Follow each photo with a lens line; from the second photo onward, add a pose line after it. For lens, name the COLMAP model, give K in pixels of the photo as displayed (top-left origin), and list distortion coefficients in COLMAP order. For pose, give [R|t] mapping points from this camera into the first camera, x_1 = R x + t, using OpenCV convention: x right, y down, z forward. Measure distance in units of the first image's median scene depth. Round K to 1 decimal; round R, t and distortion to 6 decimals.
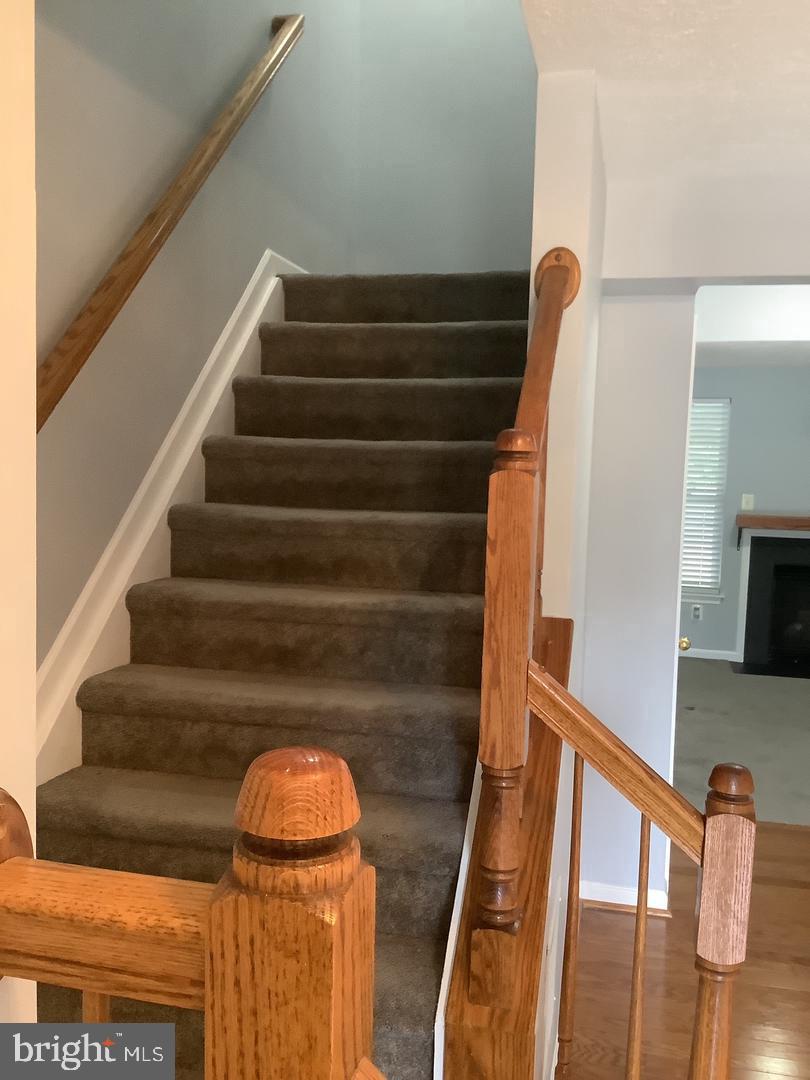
lens RADIAL K [[968.6, 0, 401.2], [0, 968.6, 542.5], [0, 0, 1]] dist [0.082397, -0.053845]
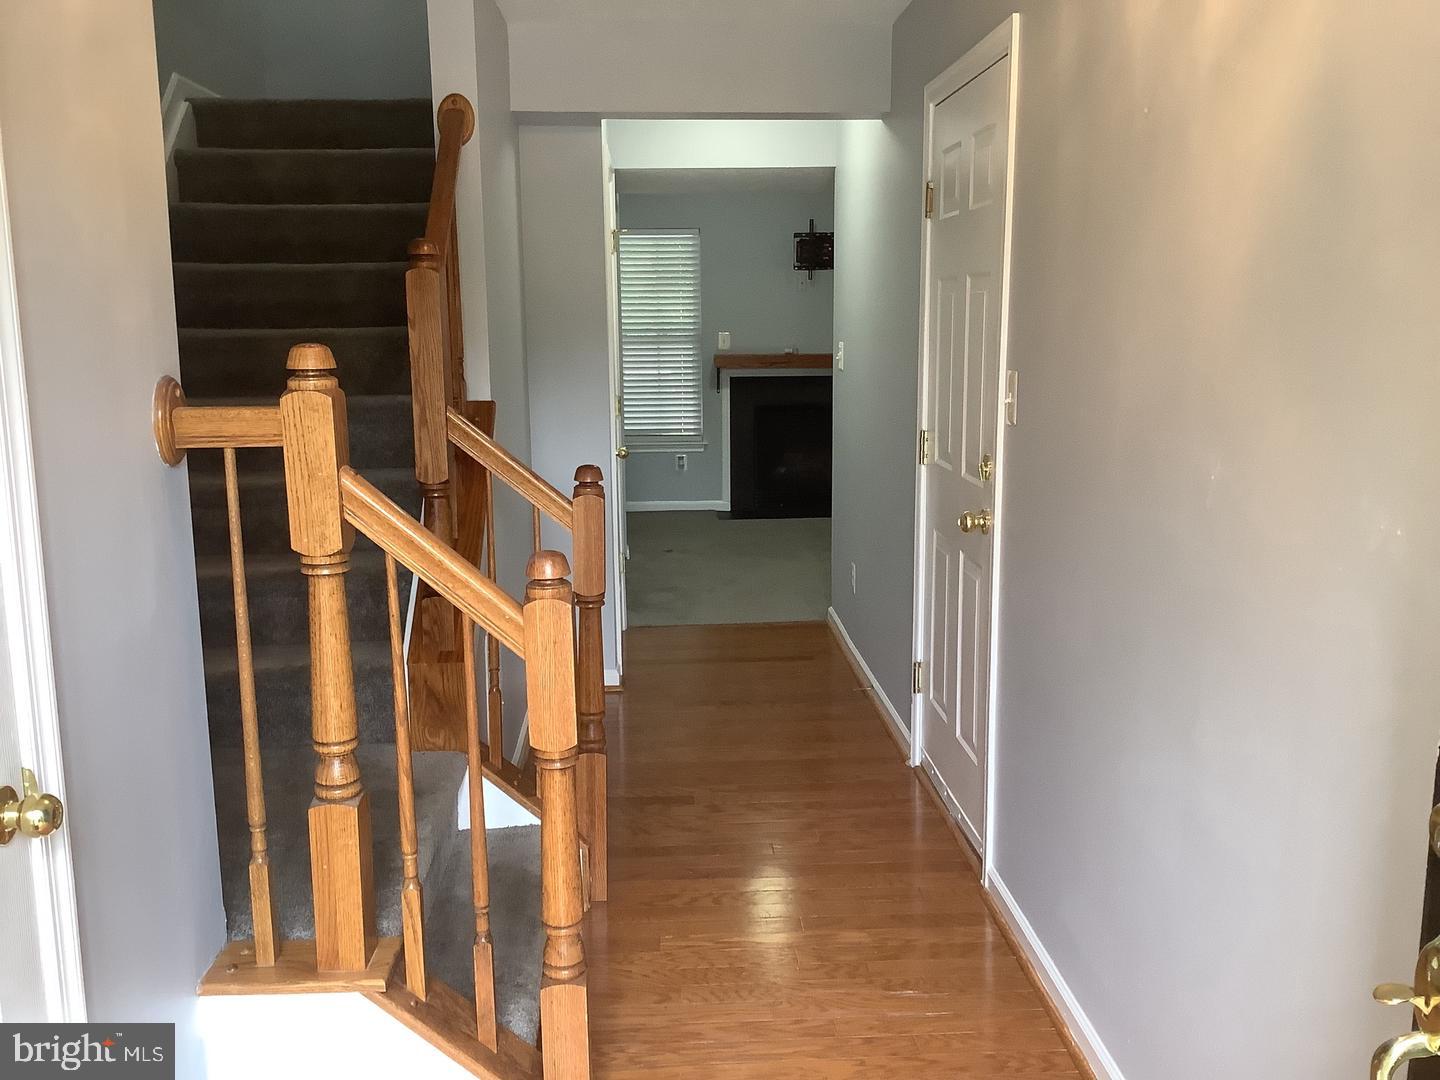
lens RADIAL K [[1291.5, 0, 728.0], [0, 1291.5, 541.3], [0, 0, 1]] dist [0.082397, -0.053845]
pose [[0.957224, -0.085179, 0.276526, -0.008398], [0.062304, 0.993946, 0.090498, 0.095416], [-0.282561, -0.069398, 0.956736, -0.517854]]
